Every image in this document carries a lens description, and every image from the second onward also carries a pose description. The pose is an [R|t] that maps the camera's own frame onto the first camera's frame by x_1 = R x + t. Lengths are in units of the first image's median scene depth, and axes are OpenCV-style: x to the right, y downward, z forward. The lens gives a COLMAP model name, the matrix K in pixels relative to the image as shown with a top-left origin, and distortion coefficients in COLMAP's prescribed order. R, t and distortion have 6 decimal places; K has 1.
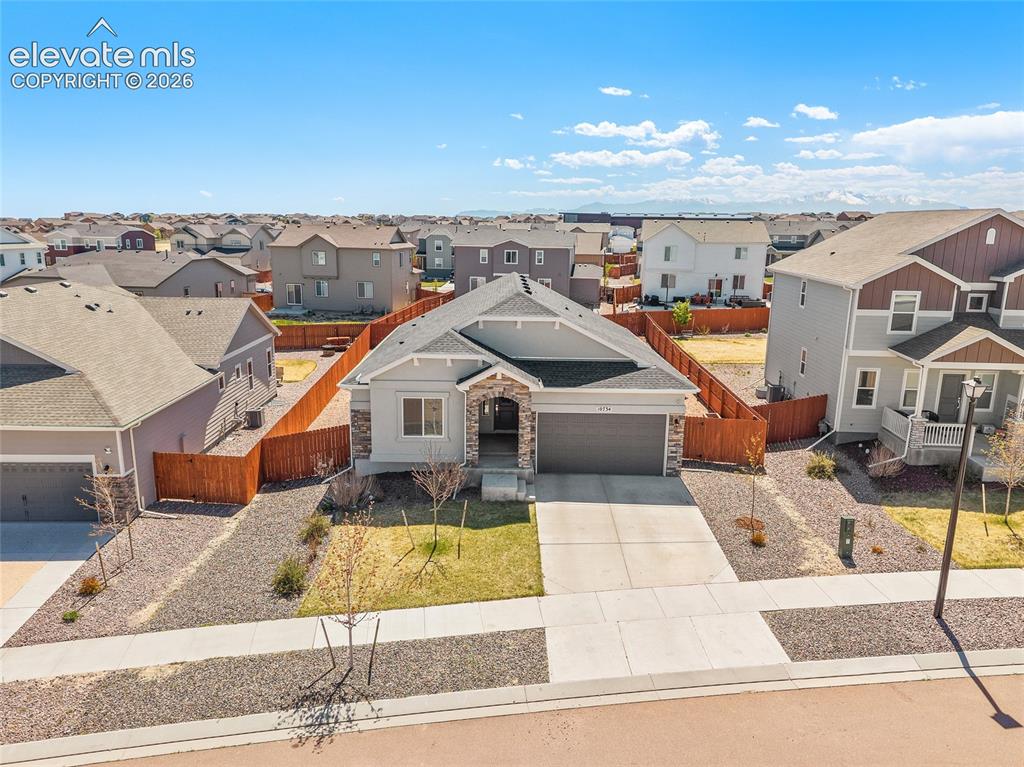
lens RADIAL K [[697.2, 0, 512.0], [0, 697.2, 383.5], [0, 0, 1]] dist [0.009262, 0.000059]
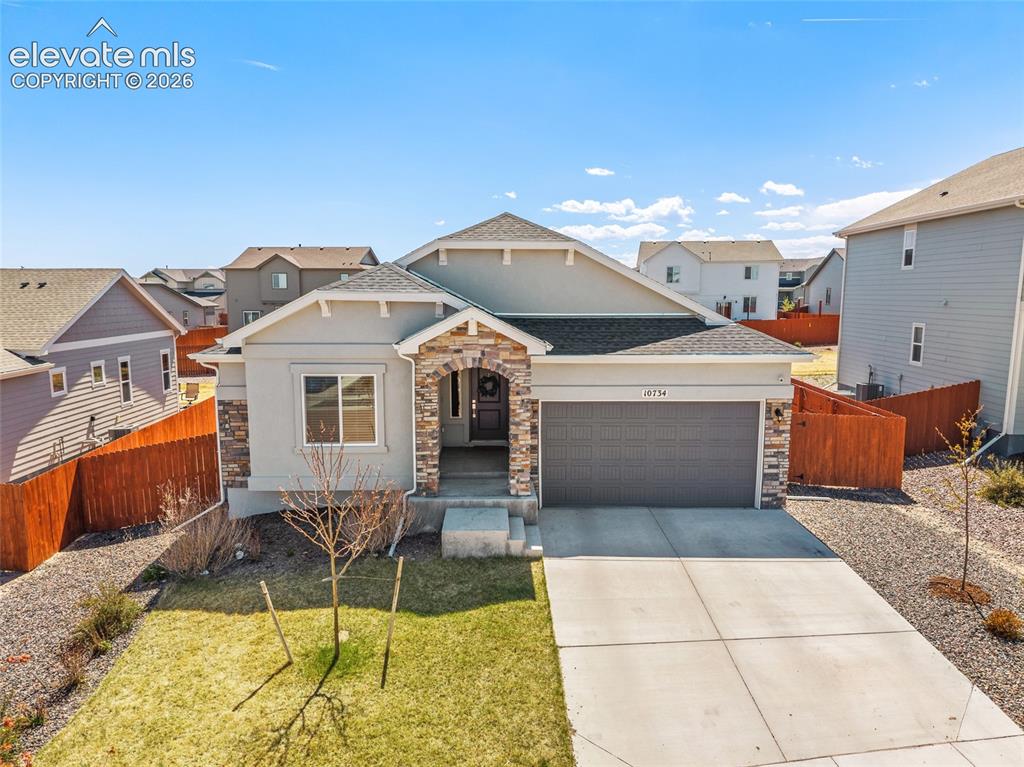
lens RADIAL K [[666.2, 0, 512.0], [0, 666.2, 383.5], [0, 0, 1]] dist [-0.009026, -0.002065]
pose [[0.999741, -0.015858, 0.016333, 0.003503], [0.017241, 0.995943, -0.088322, 0.078248], [-0.014866, 0.088580, 0.995958, 0.459937]]
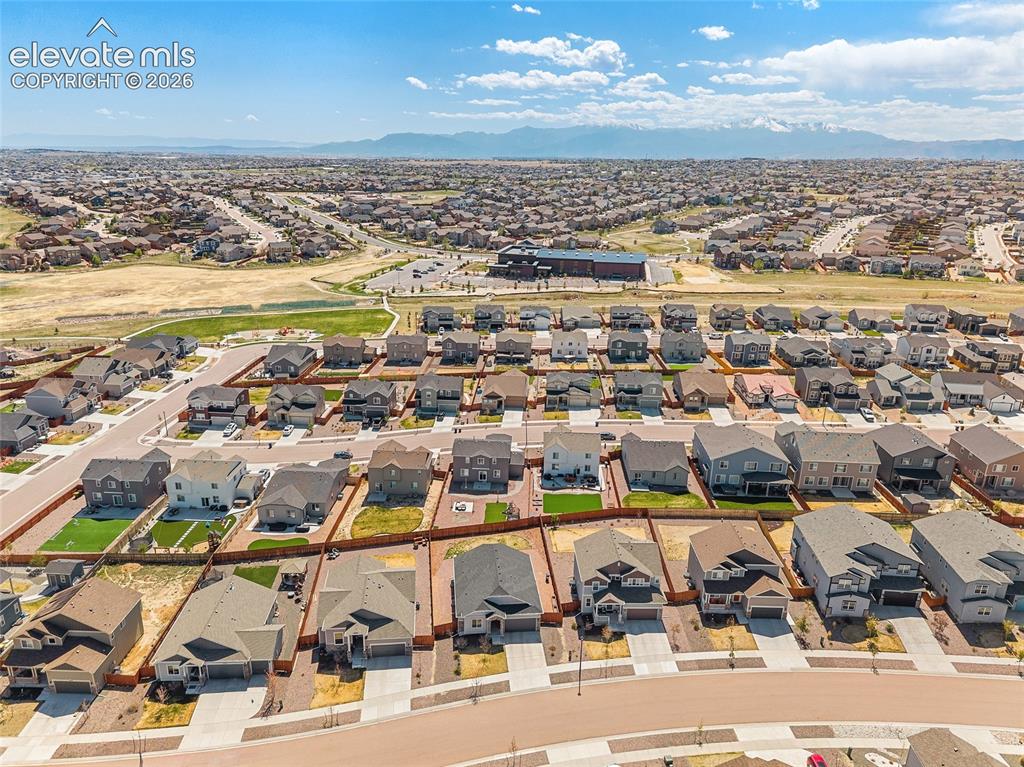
lens RADIAL K [[666.2, 0, 512.0], [0, 666.2, 383.5], [0, 0, 1]] dist [-0.009026, -0.002065]
pose [[0.995253, -0.018423, 0.095557, -0.275535], [0.009141, 0.995274, 0.096674, -1.770422], [-0.096887, -0.095342, 0.990718, -2.831148]]
